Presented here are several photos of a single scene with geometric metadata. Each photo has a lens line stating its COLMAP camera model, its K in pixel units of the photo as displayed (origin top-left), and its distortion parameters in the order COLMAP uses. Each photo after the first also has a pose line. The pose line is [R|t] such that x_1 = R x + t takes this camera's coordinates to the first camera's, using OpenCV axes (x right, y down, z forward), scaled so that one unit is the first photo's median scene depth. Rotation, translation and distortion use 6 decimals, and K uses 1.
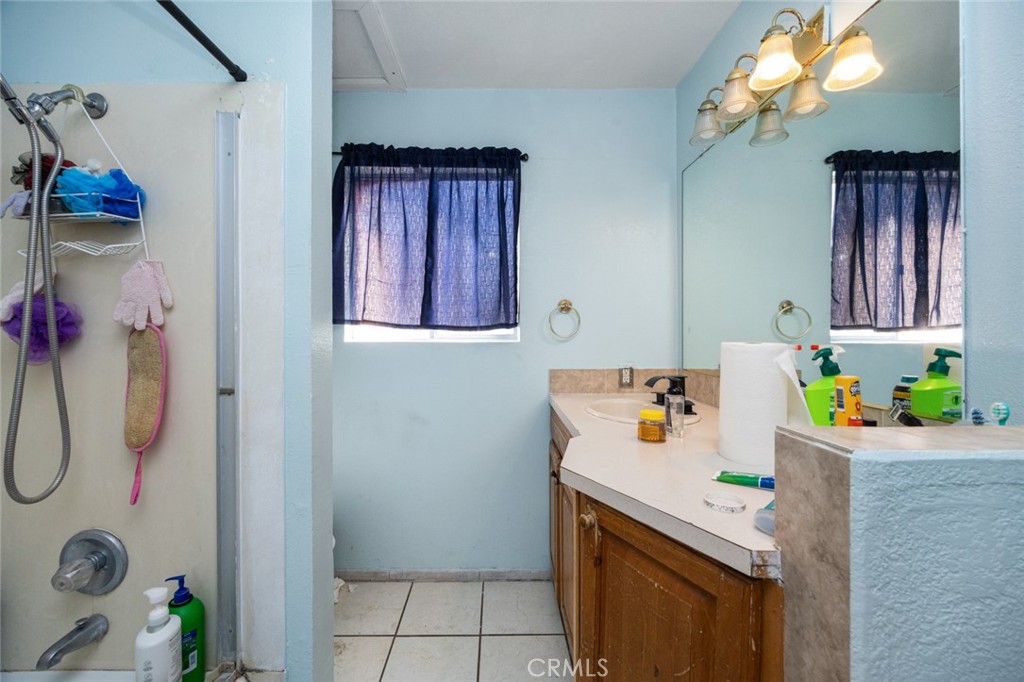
lens RADIAL K [[404.8, 0, 510.2], [0, 404.8, 332.0], [0, 0, 1]] dist [-0.001762, -0.000273]
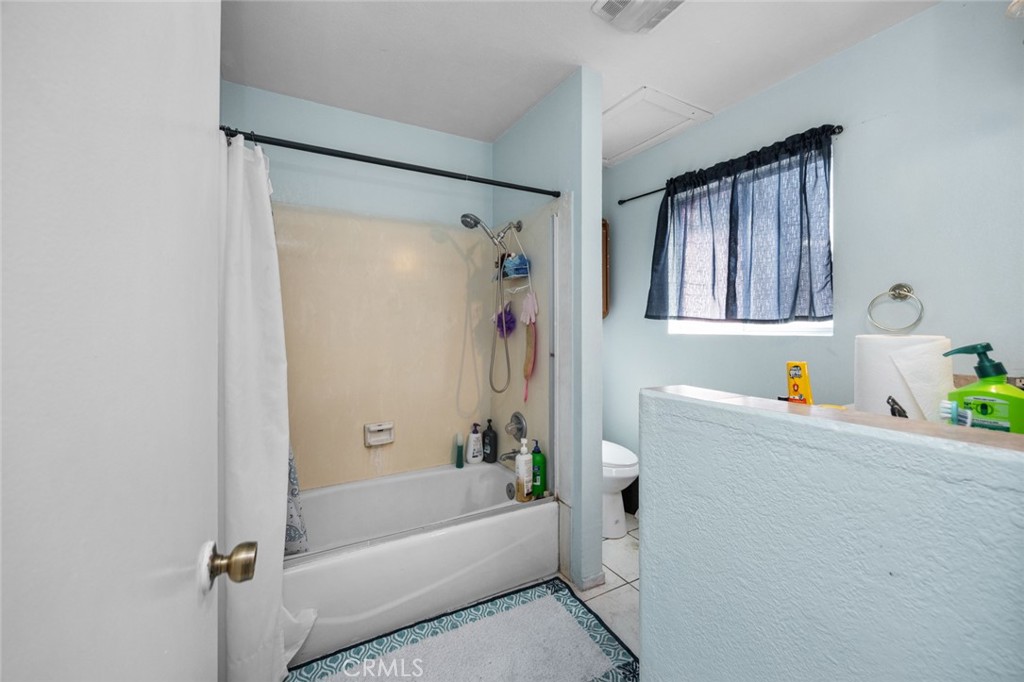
lens RADIAL K [[419.2, 0, 491.2], [0, 419.2, 323.1], [0, 0, 1]] dist [-0.003625, -0.000071]
pose [[0.445458, -0.010515, -0.895241, 0.535783], [0.002053, 0.999940, -0.010724, 0.004779], [0.895301, 0.002939, 0.445453, -0.100471]]
